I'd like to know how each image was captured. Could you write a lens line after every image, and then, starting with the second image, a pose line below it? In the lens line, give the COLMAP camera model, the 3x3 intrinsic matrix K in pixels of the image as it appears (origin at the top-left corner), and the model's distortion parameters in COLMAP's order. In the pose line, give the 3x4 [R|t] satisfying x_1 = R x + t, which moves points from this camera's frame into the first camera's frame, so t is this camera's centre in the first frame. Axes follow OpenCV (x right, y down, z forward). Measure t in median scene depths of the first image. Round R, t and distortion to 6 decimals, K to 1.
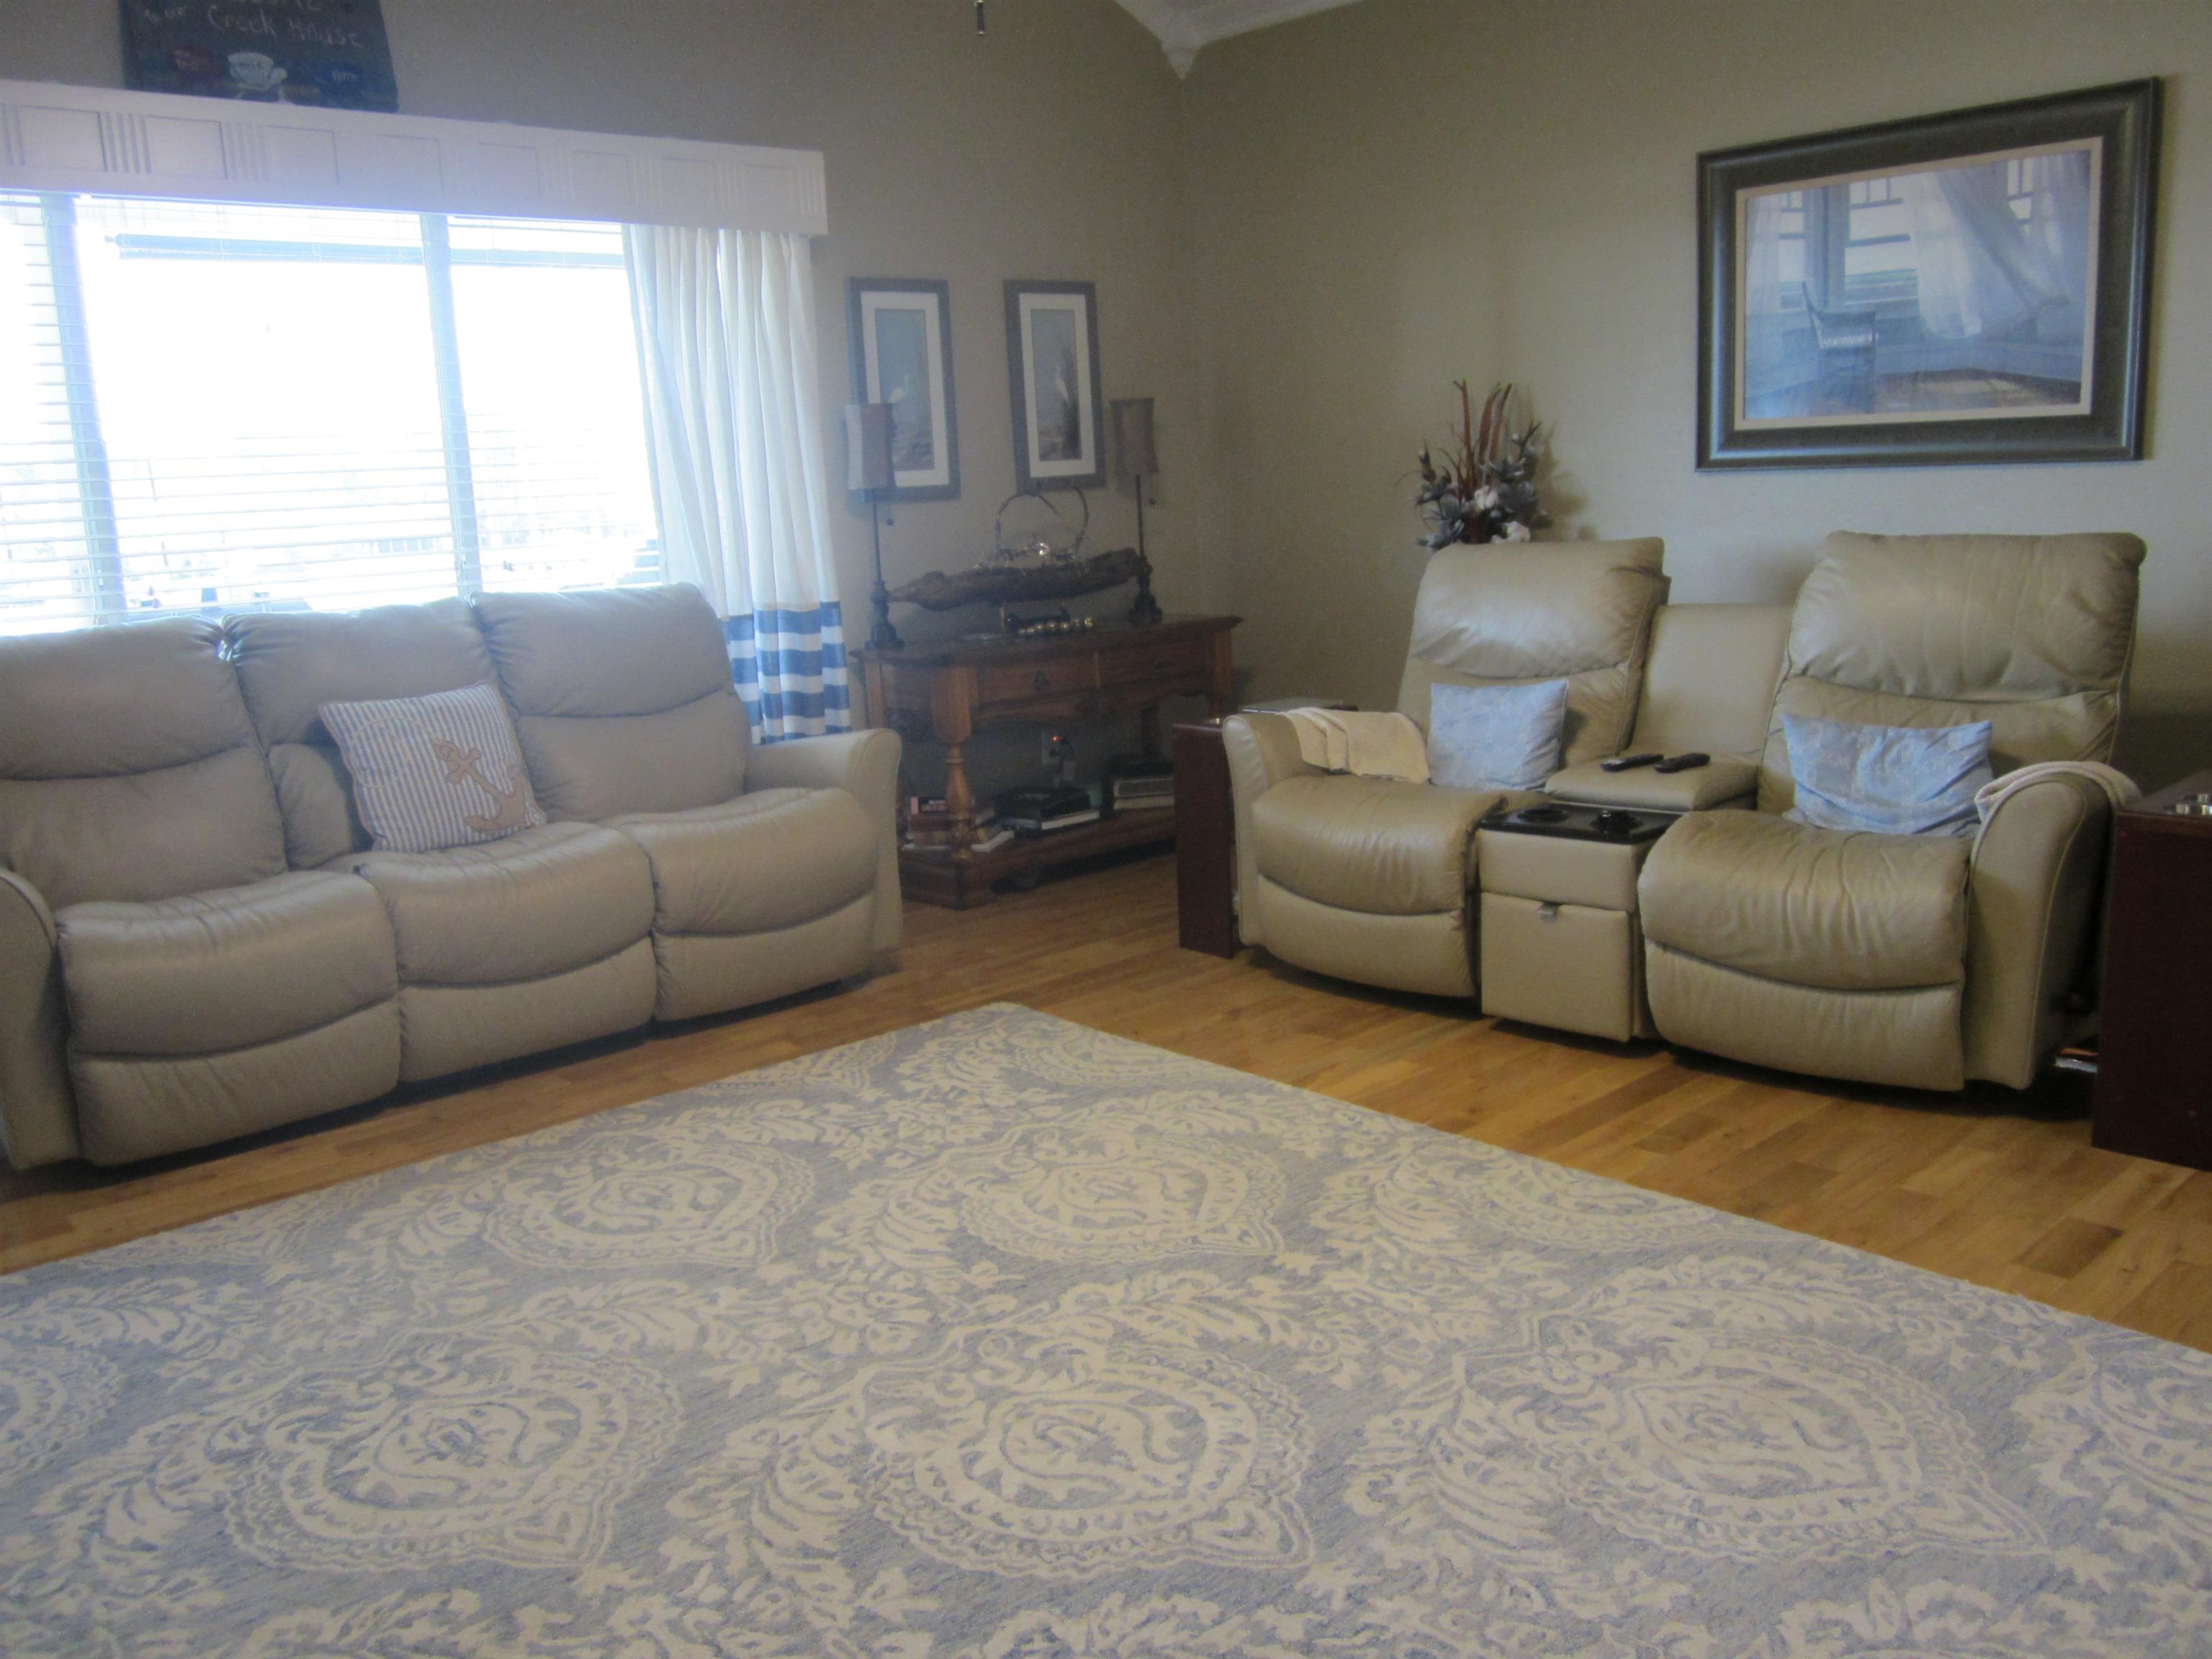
lens RADIAL K [[1805.0, 0, 1121.2], [0, 1805.0, 843.3], [0, 0, 1]] dist [-0.028695, 0.019401]
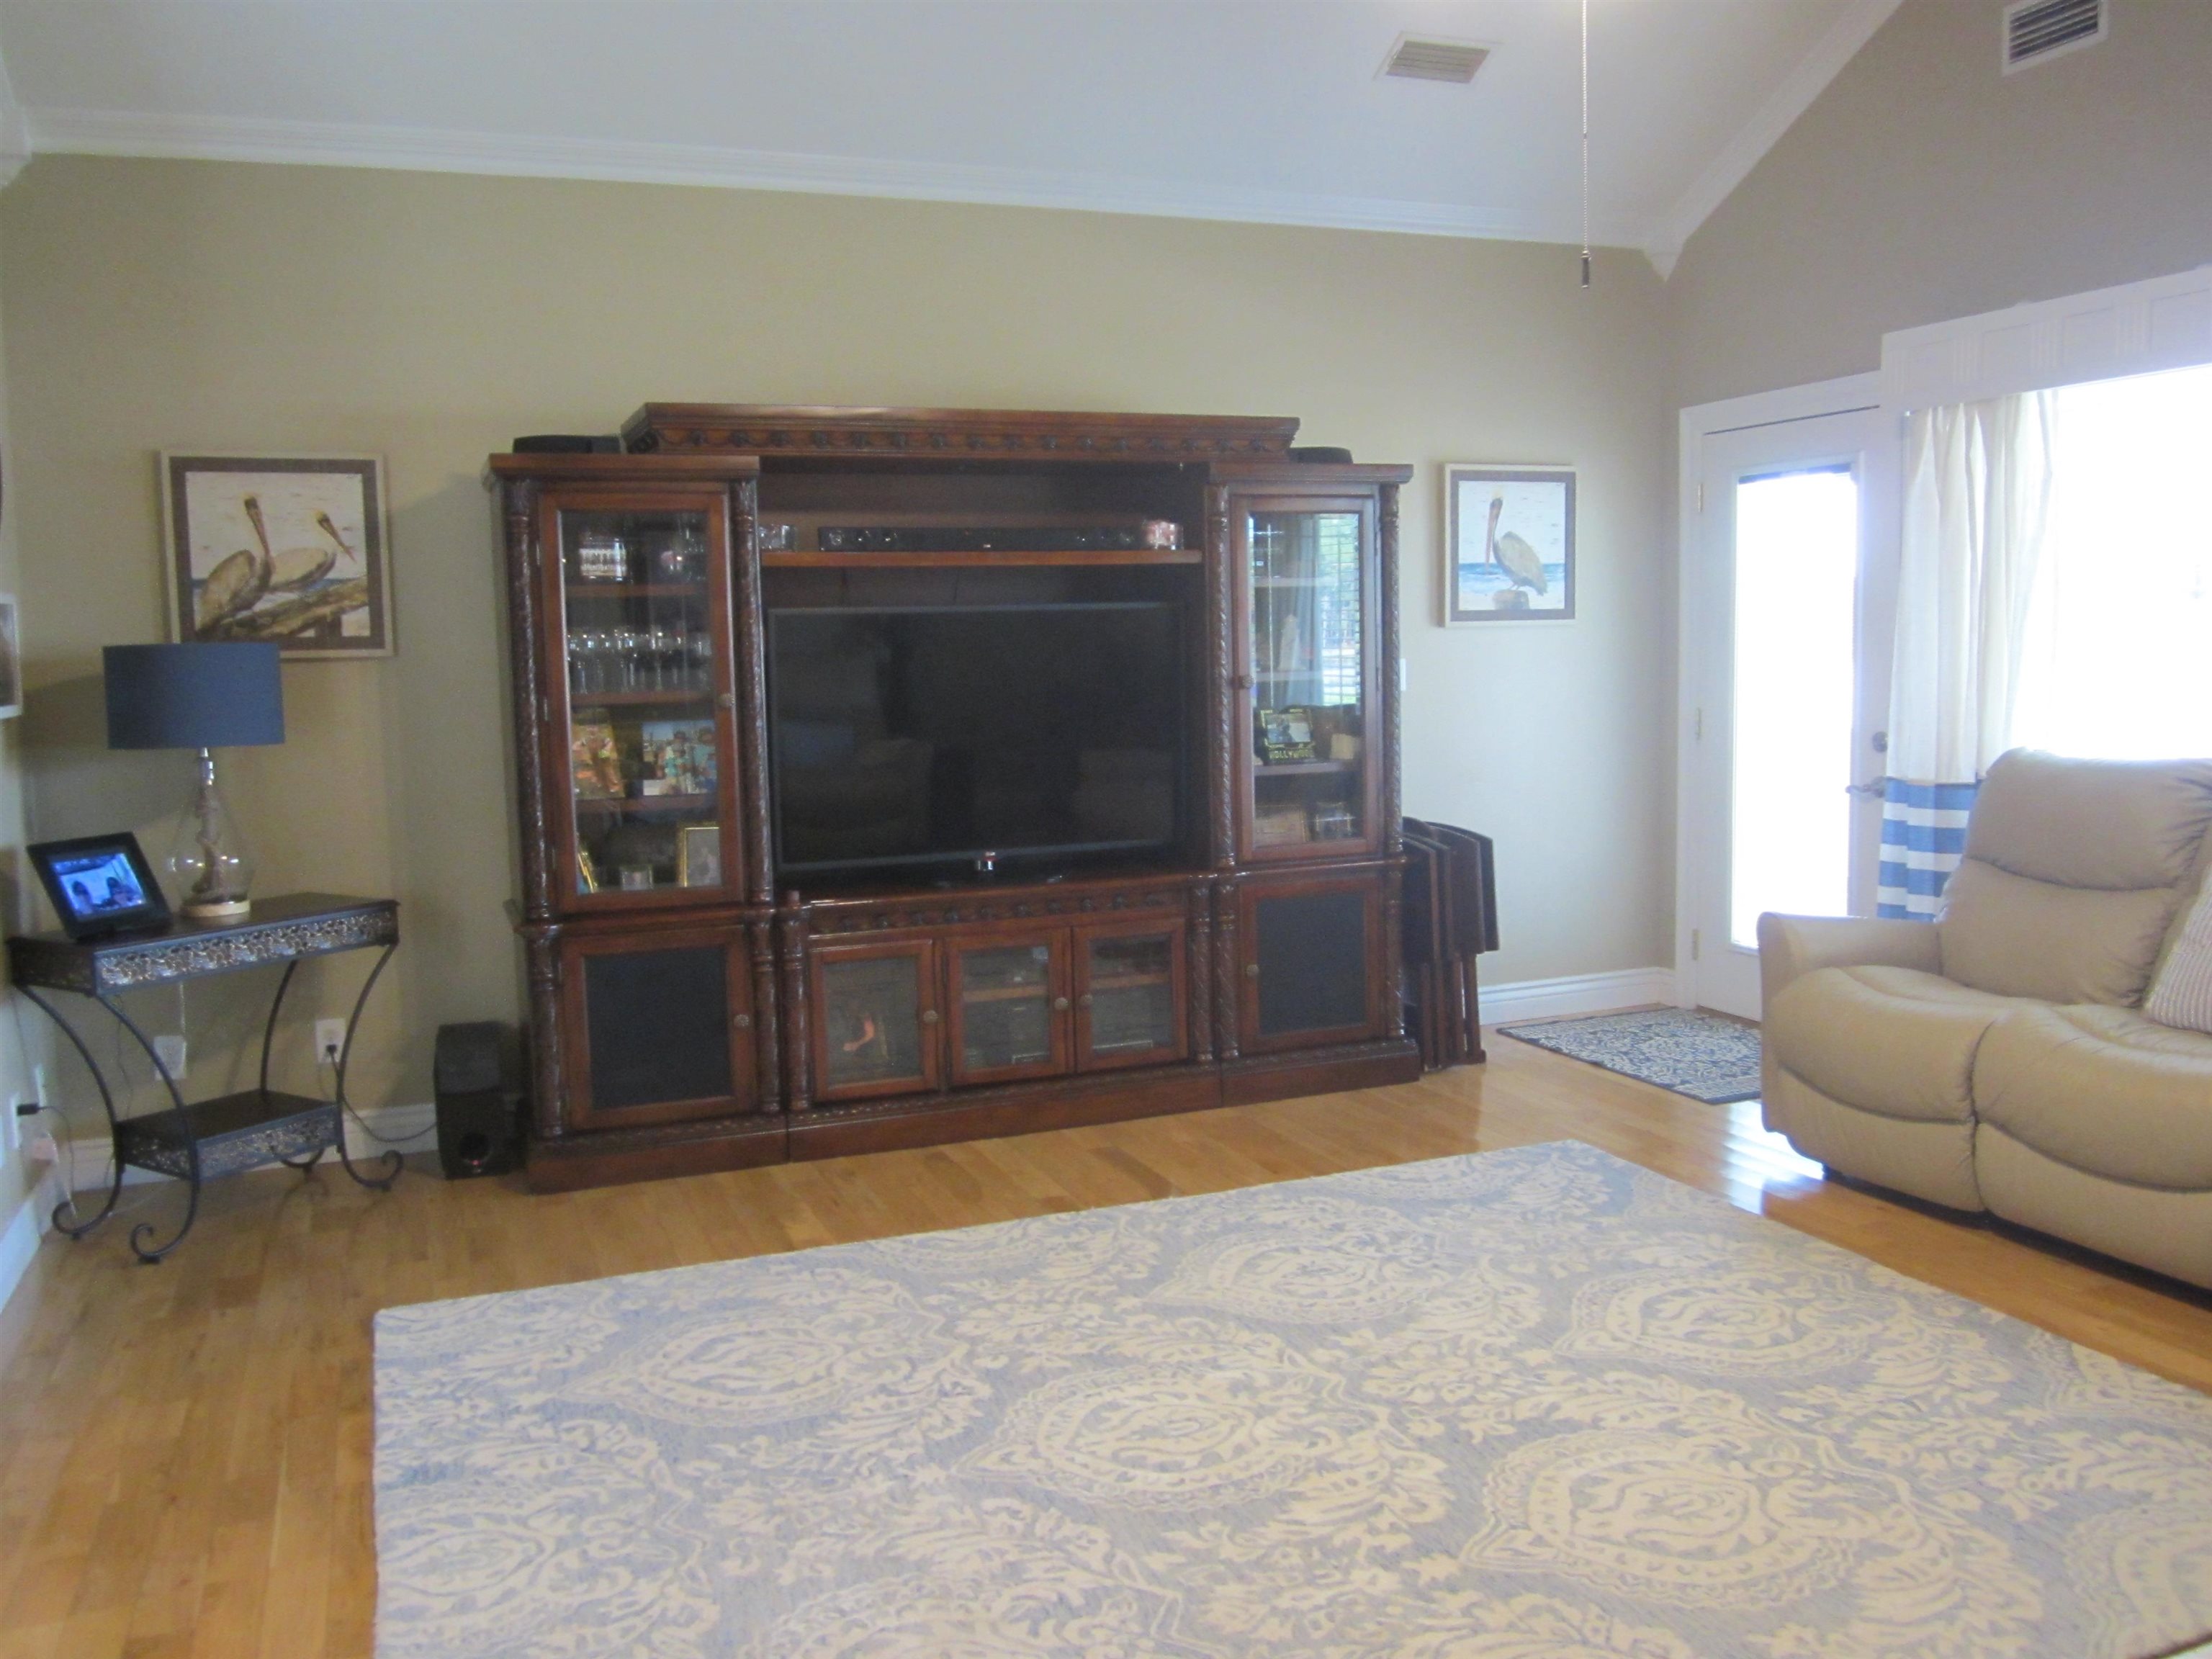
lens RADIAL K [[1805.0, 0, 1114.7], [0, 1805.0, 826.1], [0, 0, 1]] dist [-0.028695, 0.019401]
pose [[-0.349103, 0.145029, -0.925793, 0.981928], [-0.139393, 0.968923, 0.204349, -0.312239], [0.926659, 0.200388, -0.318038, 1.090736]]
